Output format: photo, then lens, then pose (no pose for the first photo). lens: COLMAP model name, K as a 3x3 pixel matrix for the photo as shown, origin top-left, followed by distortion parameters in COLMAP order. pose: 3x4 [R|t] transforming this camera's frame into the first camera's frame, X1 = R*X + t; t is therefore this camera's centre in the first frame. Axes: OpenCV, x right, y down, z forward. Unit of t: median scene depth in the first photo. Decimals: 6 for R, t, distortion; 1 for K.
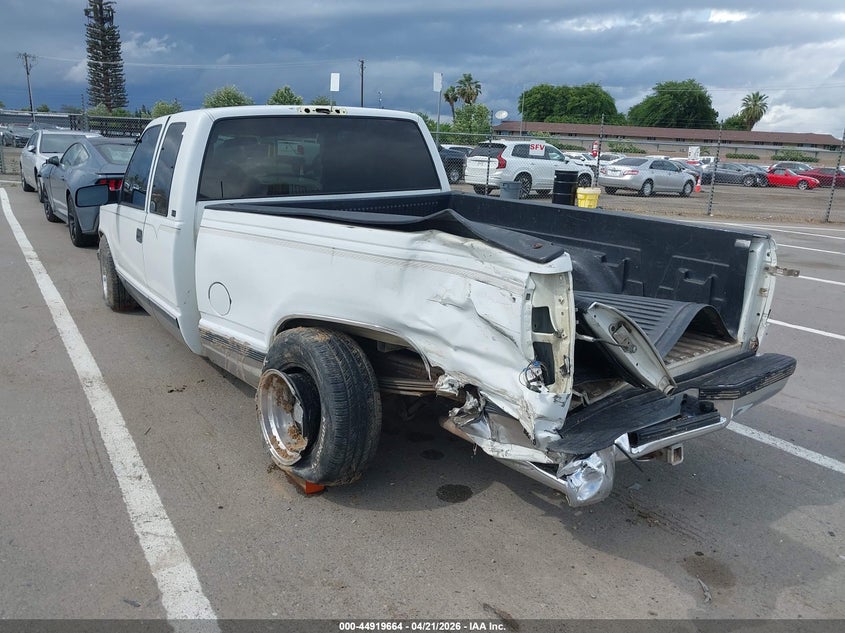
lens RADIAL K [[685.0, 0, 428.0], [0, 685.0, 322.0], [0, 0, 1]] dist [0.024042, -0.014674]
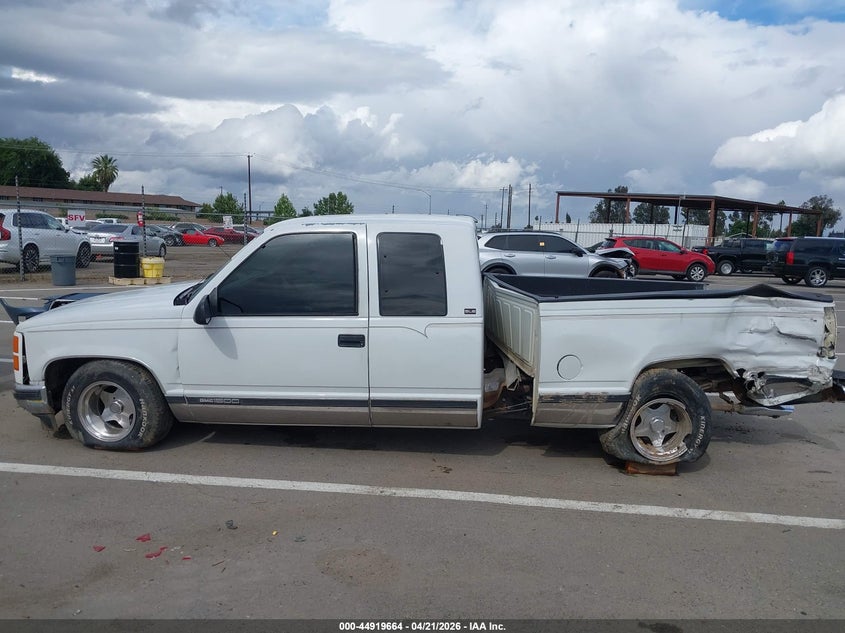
lens RADIAL K [[685.0, 0, 422.3], [0, 685.0, 314.1], [0, 0, 1]] dist [0.024042, -0.014674]
pose [[0.595393, -0.125876, 0.793513, -0.170867], [0.195452, 0.980673, 0.008912, -0.022966], [-0.779299, 0.149787, 0.608488, 0.045442]]
